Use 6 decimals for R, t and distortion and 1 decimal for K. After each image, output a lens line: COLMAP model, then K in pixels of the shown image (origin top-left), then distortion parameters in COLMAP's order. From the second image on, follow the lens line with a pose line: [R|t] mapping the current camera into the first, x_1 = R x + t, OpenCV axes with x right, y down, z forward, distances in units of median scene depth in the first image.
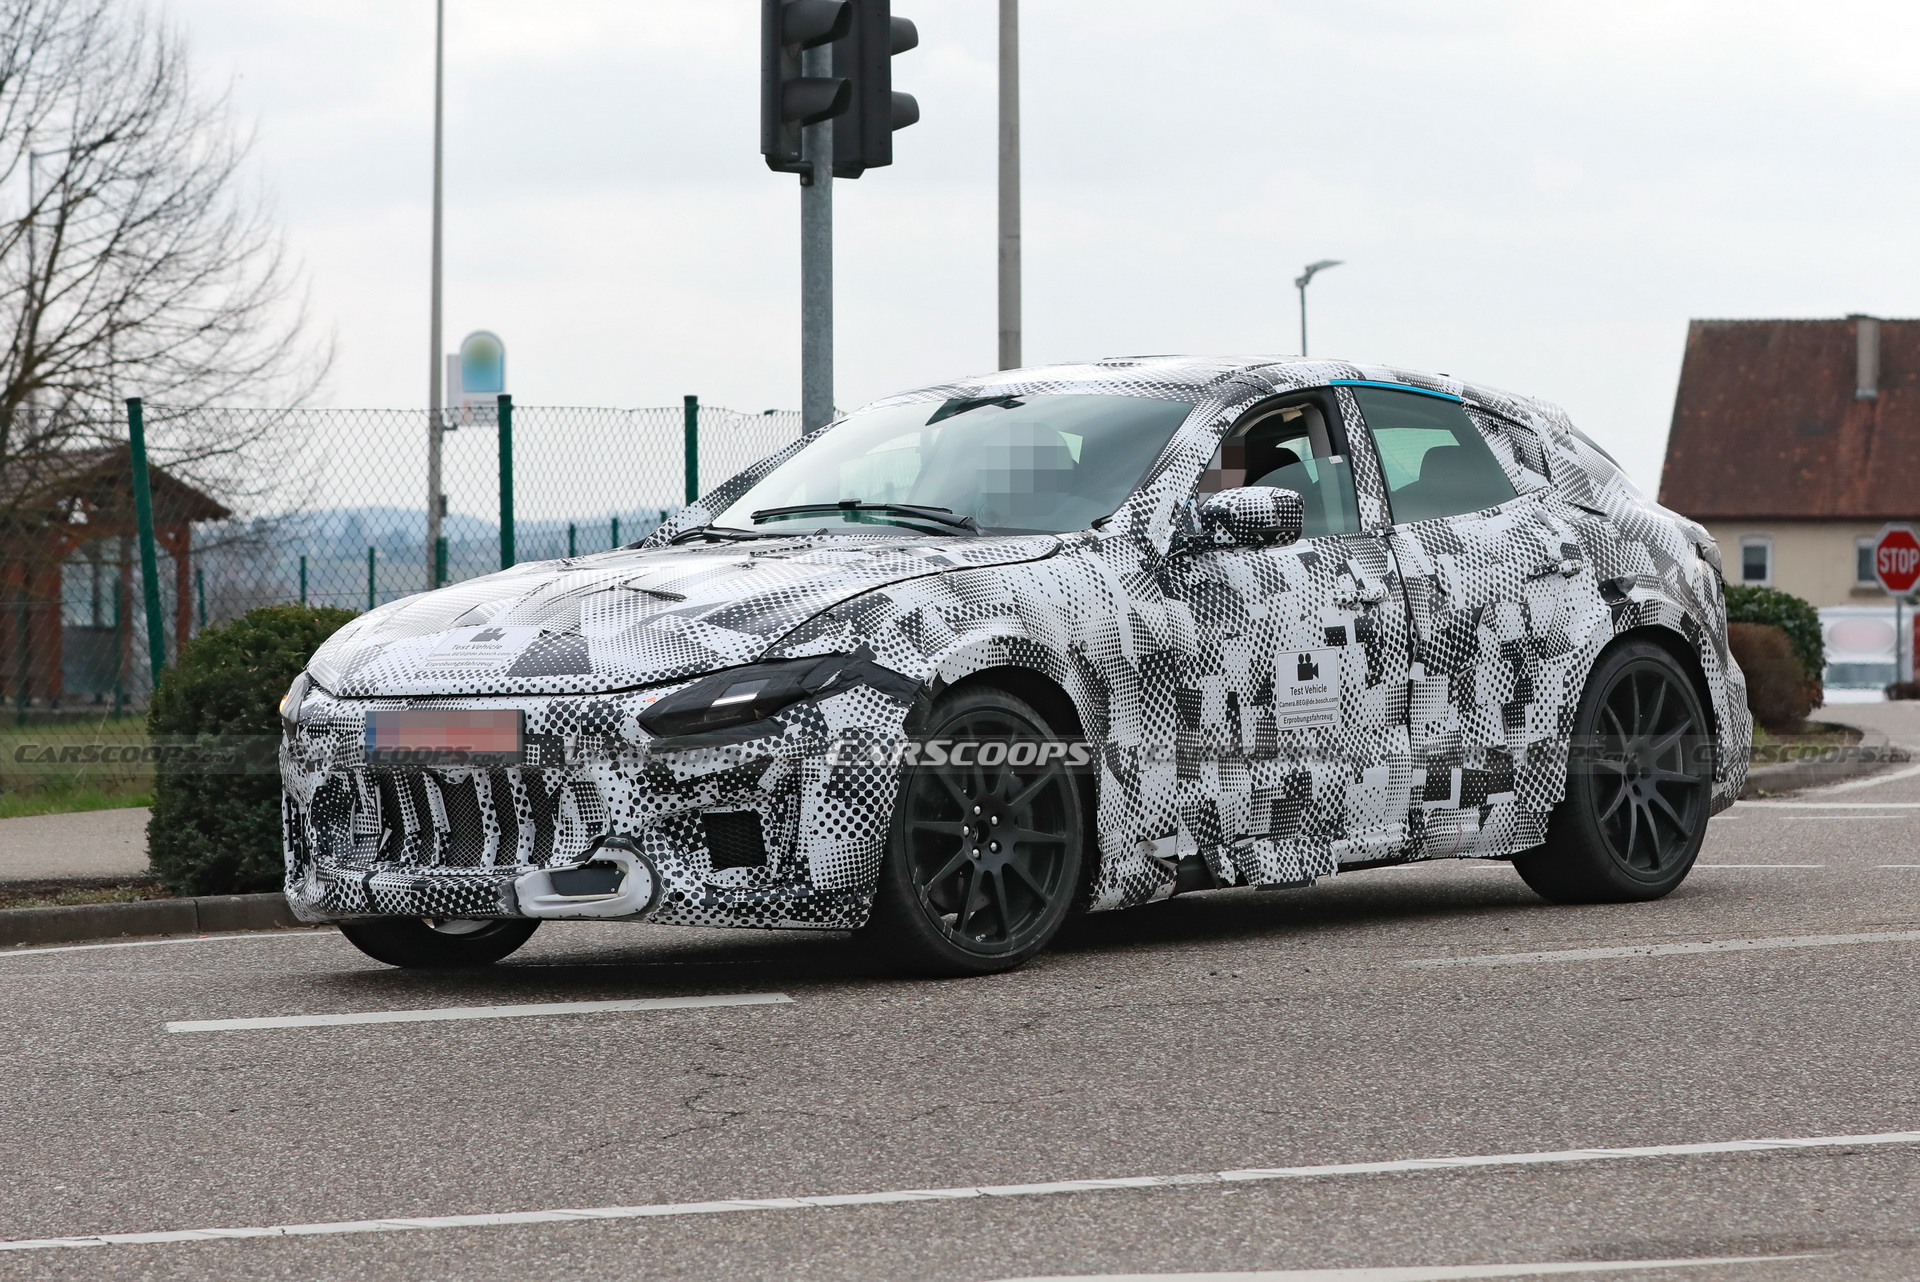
lens RADIAL K [[6078.9, 0, 960.0], [0, 6078.9, 641.0], [0, 0, 1]] dist [0.008773, -0.151850]
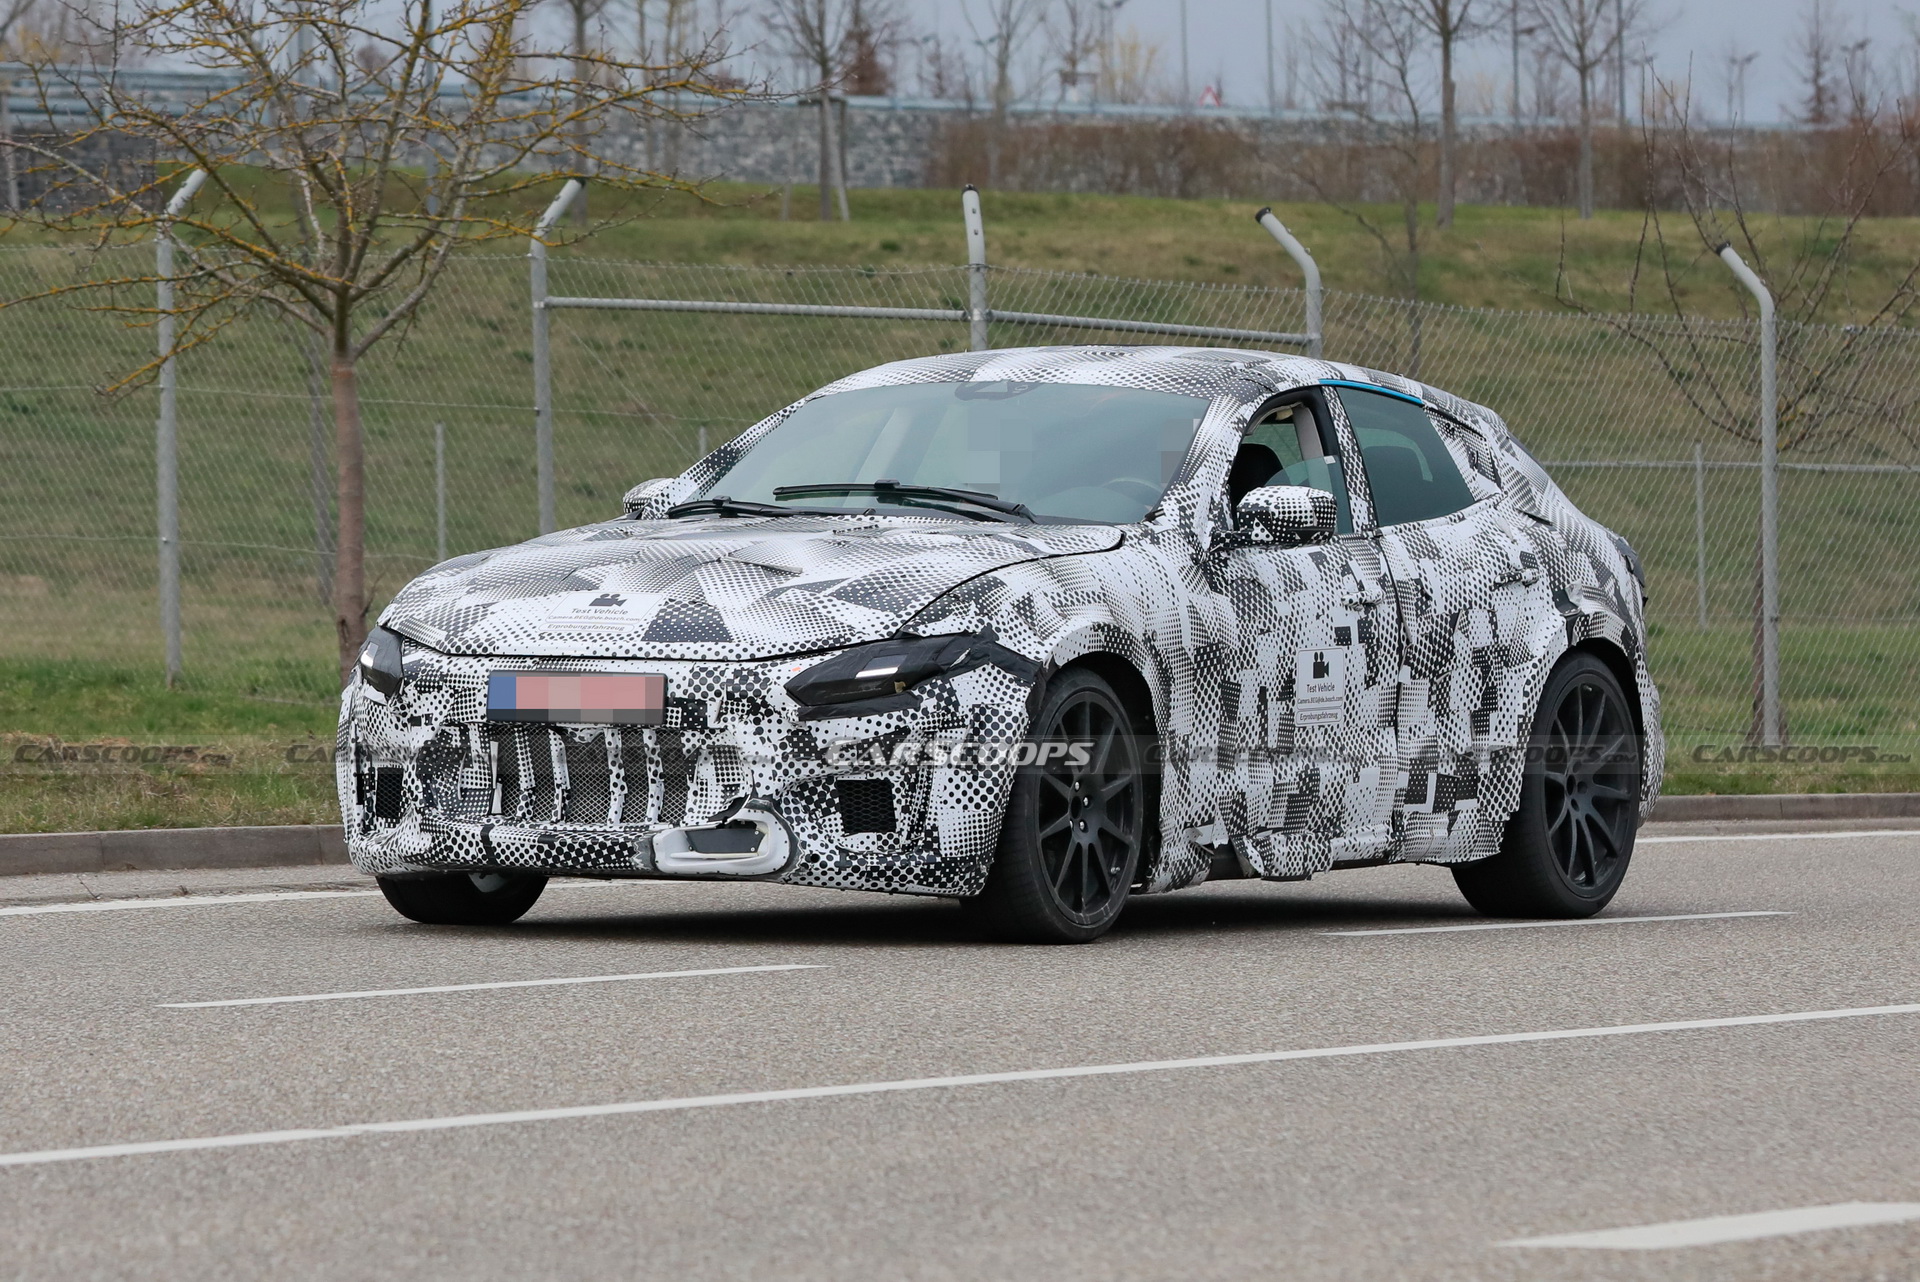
lens RADIAL K [[9902.0, 0, 794.0], [0, 9902.0, 640.9], [0, 0, 1]] dist [0.463396, -1.567320]
pose [[0.987399, 0.043034, 0.152286, -0.306198], [-0.043098, 0.999067, -0.002883, 0.009532], [-0.152268, -0.003716, 0.988332, -0.675515]]
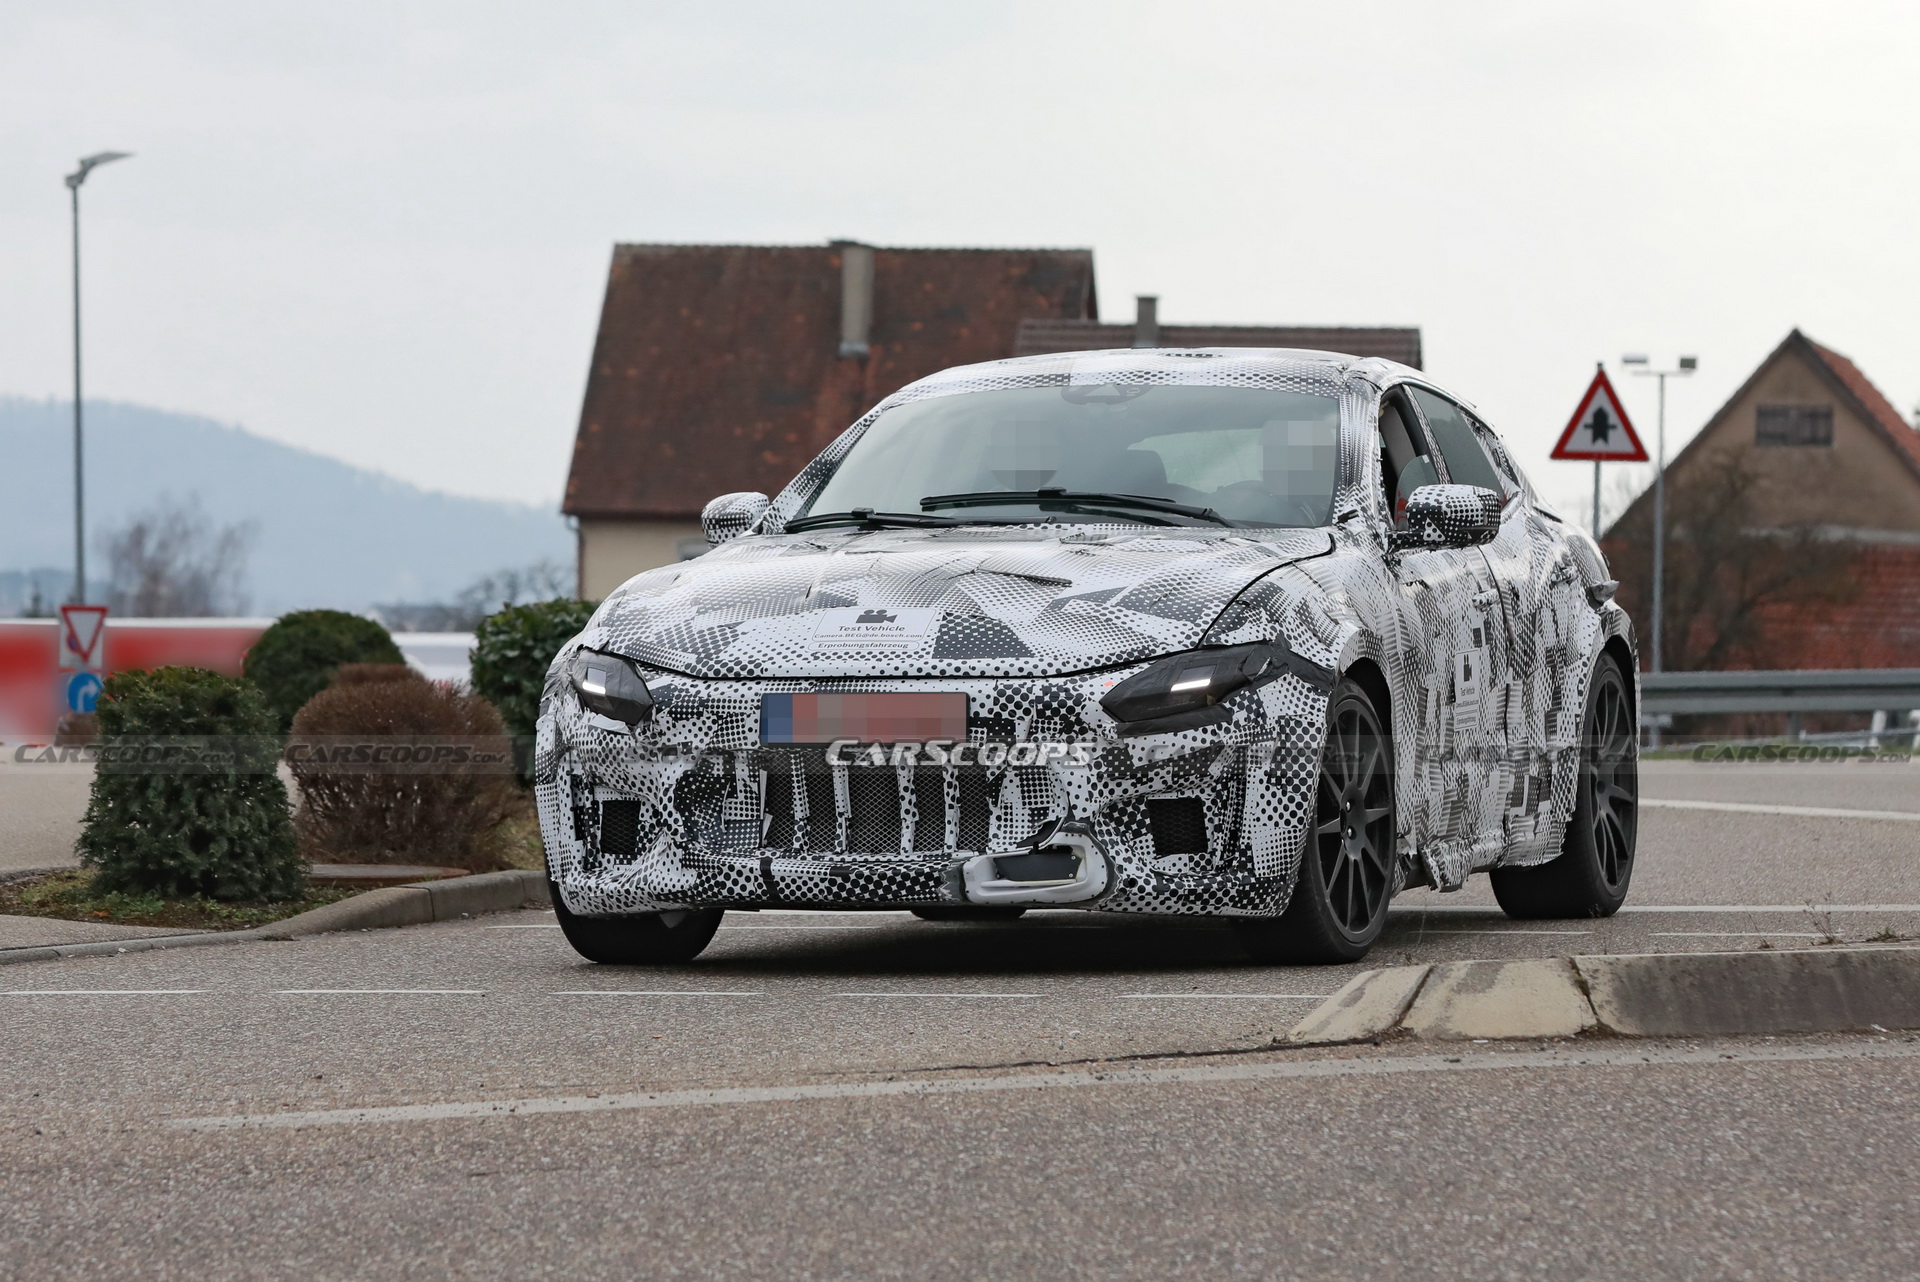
lens RADIAL K [[8185.3, 0, 960.0], [0, 8185.3, 641.0], [0, 0, 1]] dist [0.234217, 0.943875]
pose [[0.929249, 0.019054, 0.368963, -0.556897], [-0.015640, 0.999803, -0.012243, 0.019067], [-0.369123, 0.005606, 0.929364, -0.228425]]
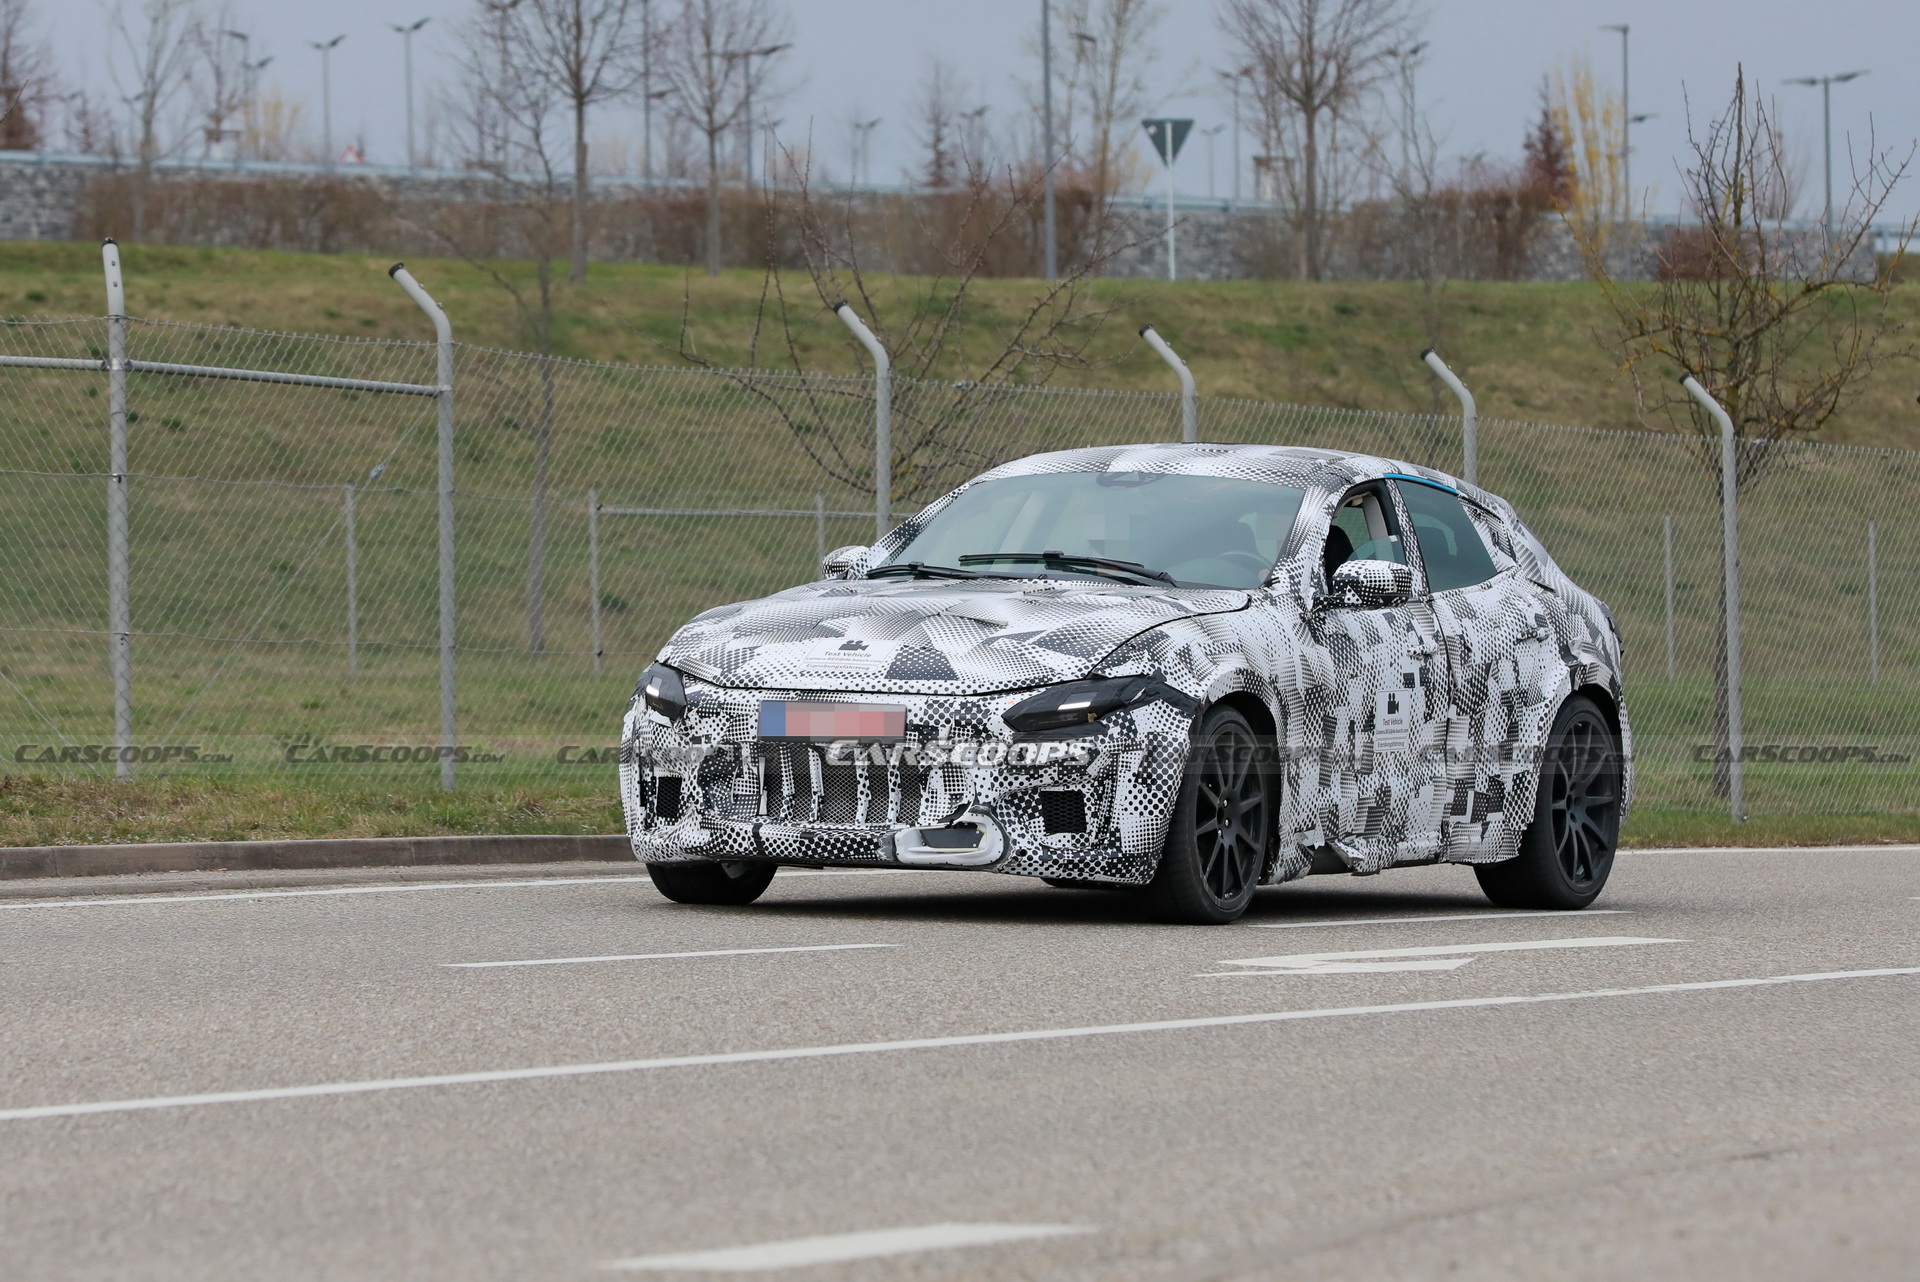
lens RADIAL K [[9252.8, 0, 960.0], [0, 9252.8, 641.0], [0, 0, 1]] dist [0.811564, 1.540904]
pose [[0.975078, 0.055644, 0.214773, -0.485358], [-0.055100, 0.998444, -0.008521, 0.013795], [-0.214913, -0.003525, 0.976627, -0.942740]]
